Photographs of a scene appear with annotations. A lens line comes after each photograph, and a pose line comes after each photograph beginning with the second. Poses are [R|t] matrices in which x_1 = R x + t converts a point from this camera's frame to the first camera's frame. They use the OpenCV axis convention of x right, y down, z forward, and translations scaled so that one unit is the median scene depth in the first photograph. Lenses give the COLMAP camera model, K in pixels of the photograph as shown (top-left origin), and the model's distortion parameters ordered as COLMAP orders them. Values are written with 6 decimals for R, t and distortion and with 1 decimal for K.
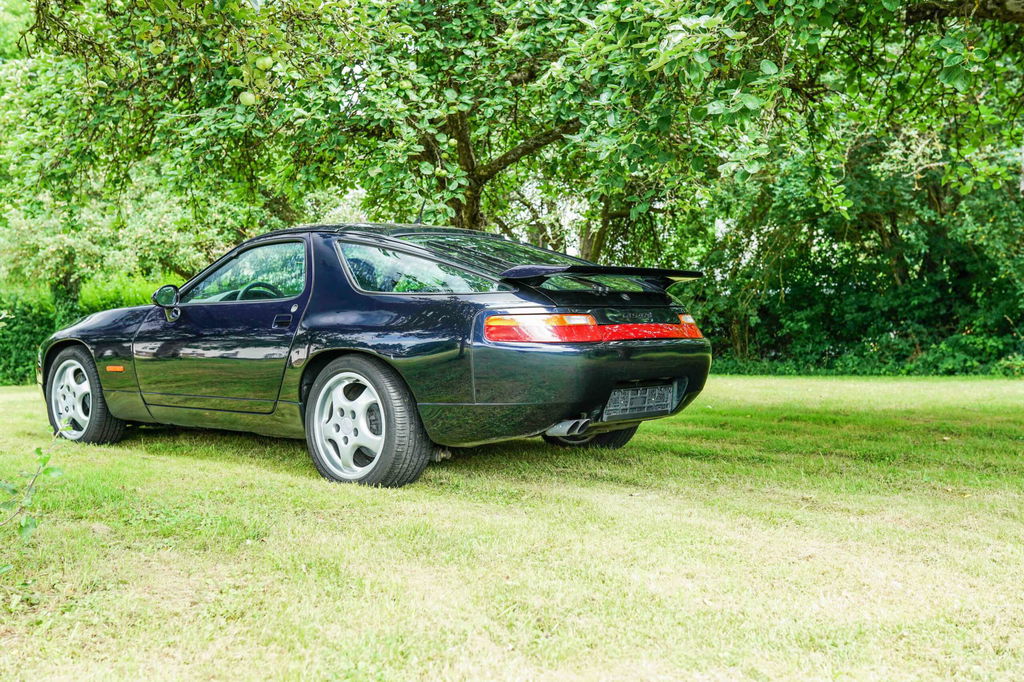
lens RADIAL K [[1038.8, 0, 512.0], [0, 1038.8, 341.0], [0, 0, 1]] dist [-0.017831, -0.030853]
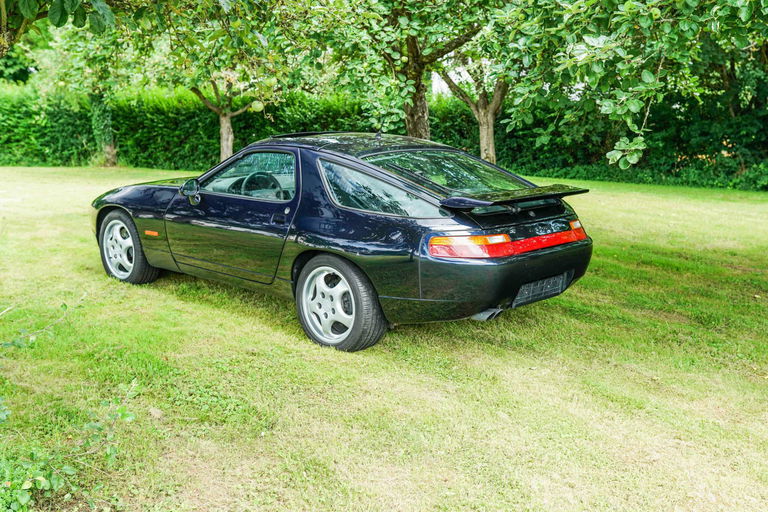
lens RADIAL K [[776.1, 0, 456.8], [0, 776.1, 255.4], [0, 0, 1]] dist [-0.025640, 0.001874]
pose [[0.999335, 0.025903, 0.025653, -0.010757], [-0.029470, 0.988214, 0.150214, -0.106236], [-0.021460, -0.150870, 0.988321, -0.008900]]
